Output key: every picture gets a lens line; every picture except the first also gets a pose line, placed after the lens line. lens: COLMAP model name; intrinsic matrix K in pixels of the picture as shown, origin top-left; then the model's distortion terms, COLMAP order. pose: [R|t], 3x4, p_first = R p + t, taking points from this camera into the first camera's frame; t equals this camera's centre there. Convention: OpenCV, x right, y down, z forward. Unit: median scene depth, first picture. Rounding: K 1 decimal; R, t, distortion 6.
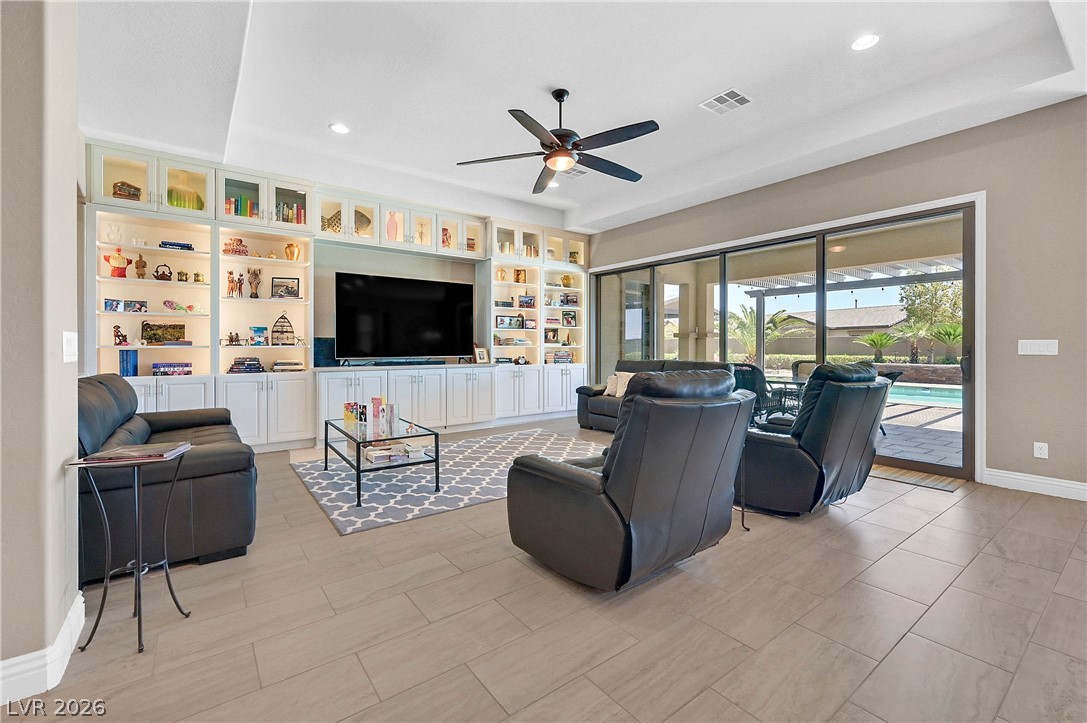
lens RADIAL K [[457.1, 0, 549.1], [0, 457.1, 357.7], [0, 0, 1]] dist [-0.001243, 0.000933]
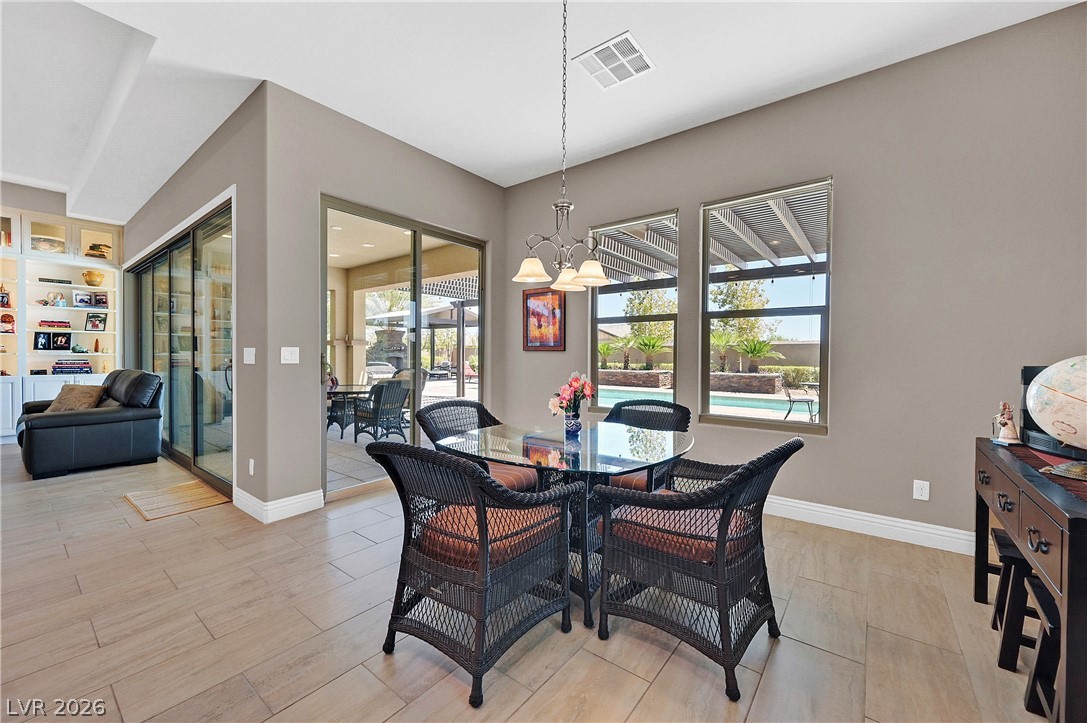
lens RADIAL K [[430.6, 0, 544.0], [0, 430.6, 358.3], [0, 0, 1]] dist [0.000622, -0.000927]
pose [[0.961815, -0.000029, 0.273700, 0.755610], [0.004147, 0.999887, -0.014465, -0.002289], [-0.273669, 0.015048, 0.961706, -0.004018]]
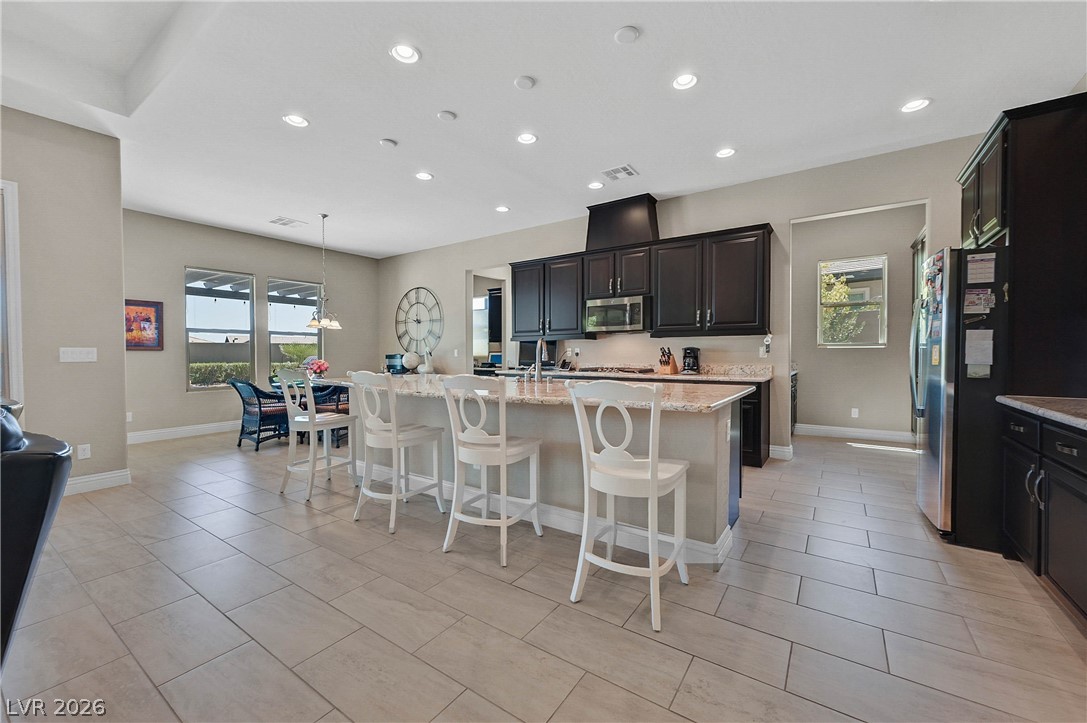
lens RADIAL K [[430.6, 0, 541.8], [0, 430.6, 357.7], [0, 0, 1]] dist [0.000622, -0.000927]
pose [[-0.324271, -0.009065, 0.945921, -0.119120], [0.027652, 0.999436, 0.019057, -0.003672], [-0.945560, 0.032336, -0.323837, 0.162043]]
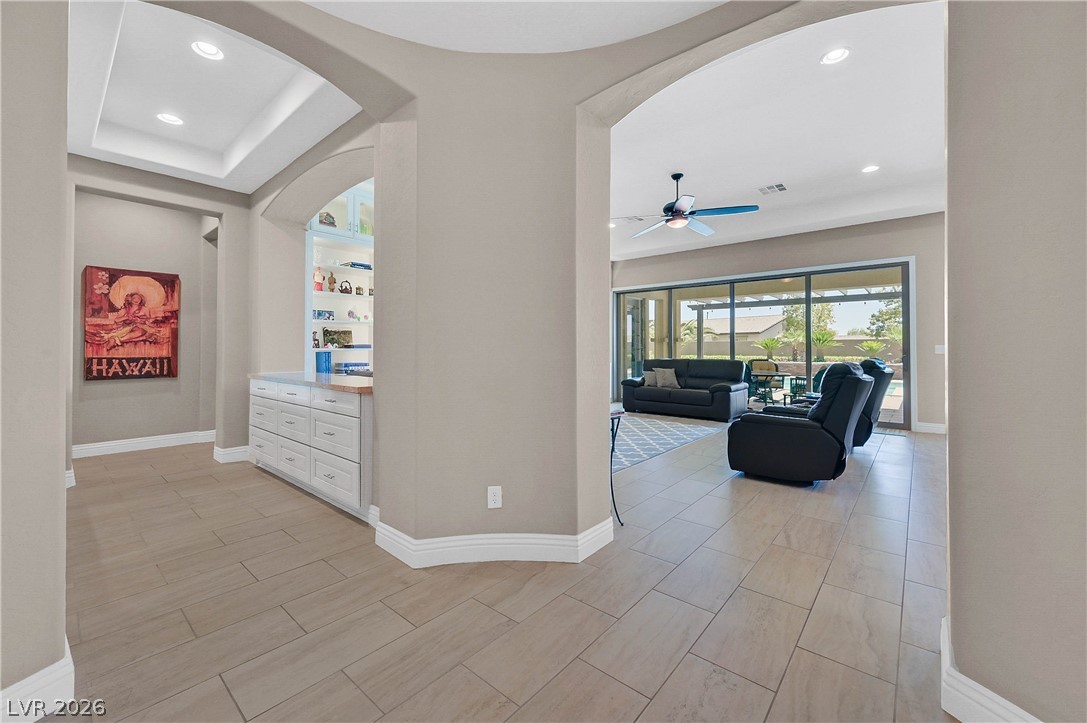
lens RADIAL K [[430.6, 0, 543.6], [0, 430.6, 354.3], [0, 0, 1]] dist [0.000622, -0.000927]
pose [[0.978525, -0.002753, 0.206110, -0.405118], [0.005196, 0.999922, -0.011314, 0.003238], [-0.206063, 0.012142, 0.978463, -0.149400]]
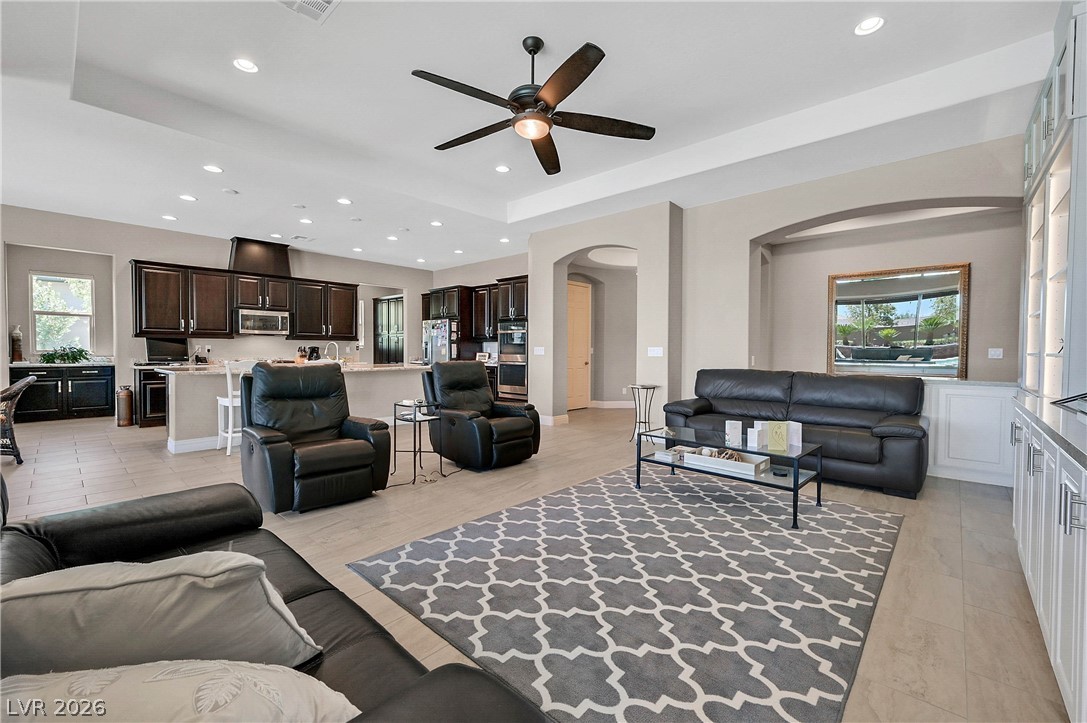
lens RADIAL K [[457.1, 0, 545.8], [0, 457.1, 359.3], [0, 0, 1]] dist [-0.001243, 0.000933]
pose [[-0.980513, -0.000421, -0.196452, 0.106712], [-0.008986, 0.999047, 0.042711, -0.026110], [0.196247, 0.043644, -0.979583, 1.073732]]
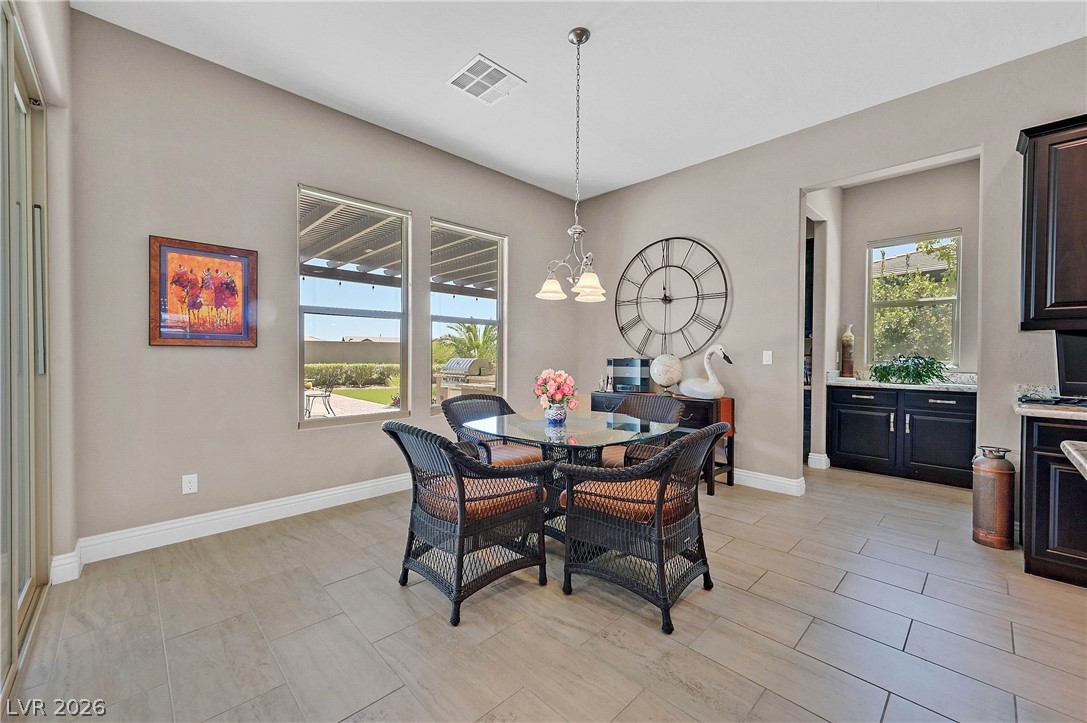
lens RADIAL K [[430.6, 0, 543.1], [0, 430.6, 358.0], [0, 0, 1]] dist [0.000622, -0.000927]
pose [[-0.134989, -0.008422, 0.990811, 0.480760], [0.018614, 0.999766, 0.011034, -0.011500], [-0.990672, 0.019933, -0.134801, 0.374437]]
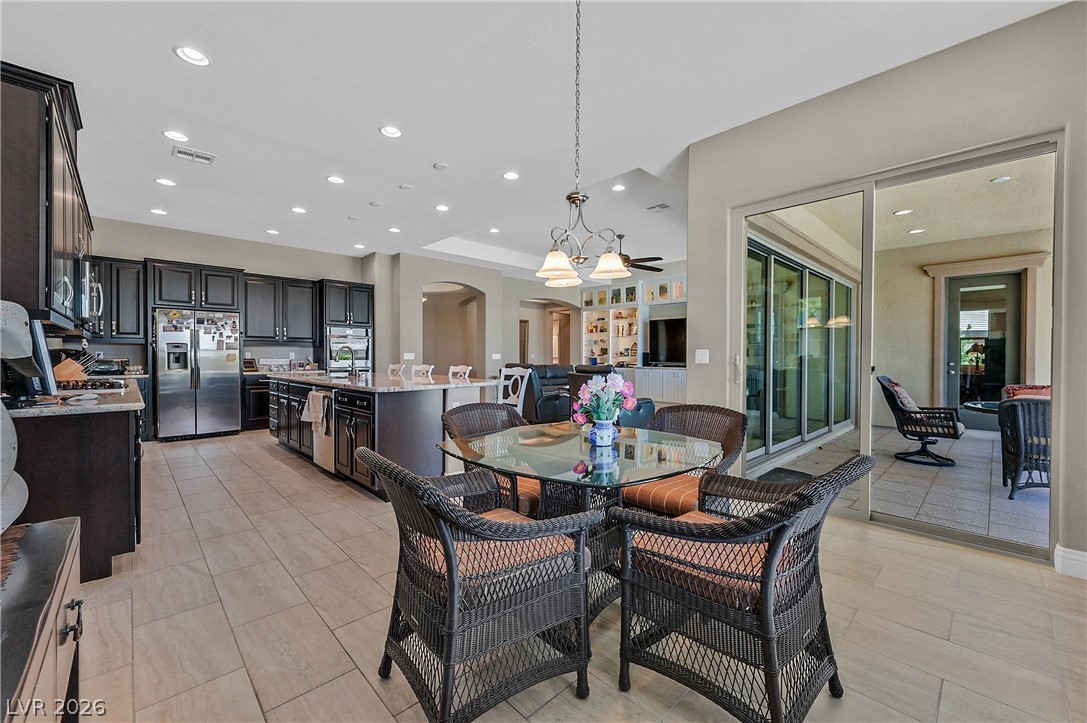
lens RADIAL K [[430.6, 0, 551.9], [0, 430.6, 364.6], [0, 0, 1]] dist [0.000622, -0.000927]
pose [[0.148677, 0.019855, -0.988686, 1.166216], [-0.028218, 0.999476, 0.015828, -0.006761], [0.988483, 0.025545, 0.149160, 0.238432]]
